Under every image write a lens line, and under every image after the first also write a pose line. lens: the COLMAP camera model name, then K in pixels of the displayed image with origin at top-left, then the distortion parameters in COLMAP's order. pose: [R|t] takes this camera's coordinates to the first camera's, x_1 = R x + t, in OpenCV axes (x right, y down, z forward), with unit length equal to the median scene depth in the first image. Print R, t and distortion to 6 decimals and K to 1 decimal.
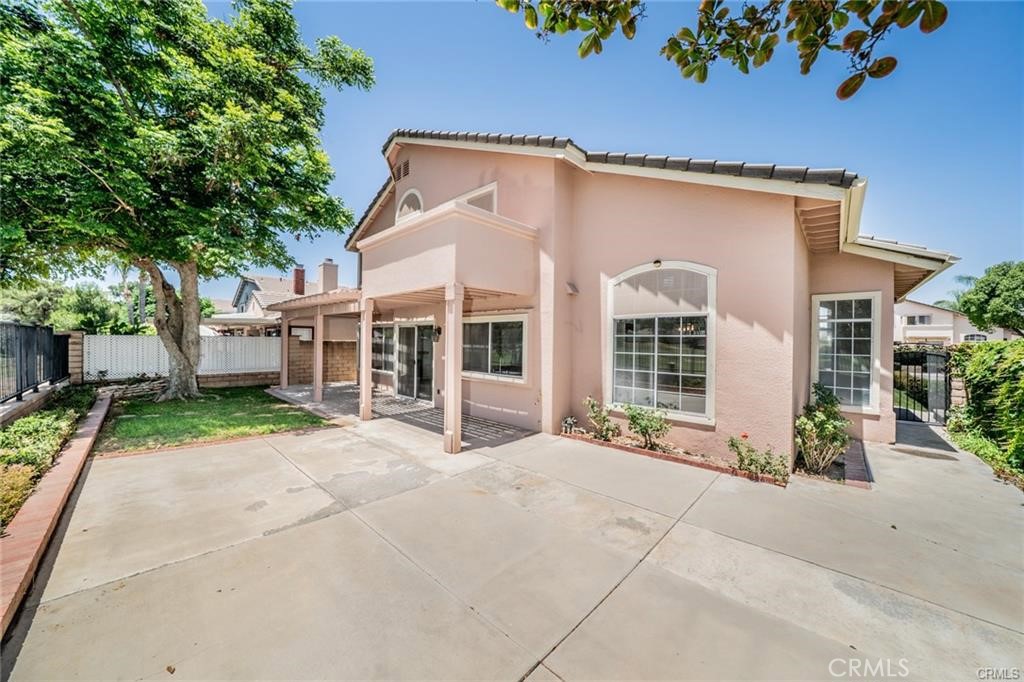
lens RADIAL K [[345.2, 0, 507.5], [0, 345.2, 341.2], [0, 0, 1]] dist [-0.000402, 0.000017]
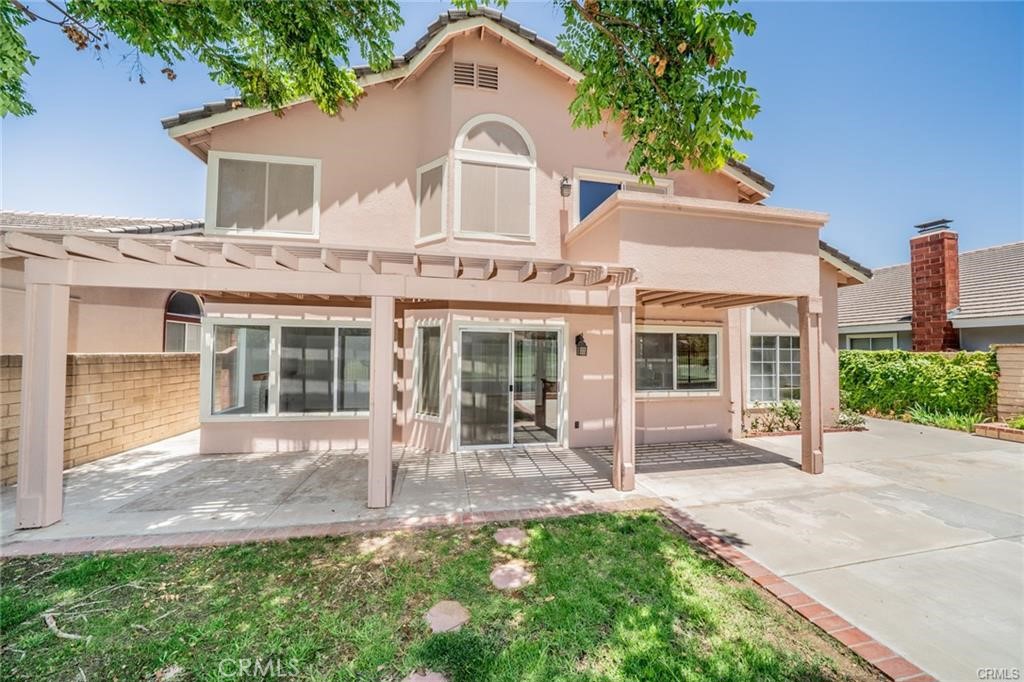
lens RADIAL K [[348.6, 0, 512.0], [0, 348.6, 341.0], [0, 0, 1]] dist [-0.020066, 0.000004]
pose [[0.584963, 0.013372, 0.810950, -1.054796], [-0.000596, 0.999871, -0.016057, -0.020273], [-0.811060, 0.008909, 0.584895, 0.829917]]
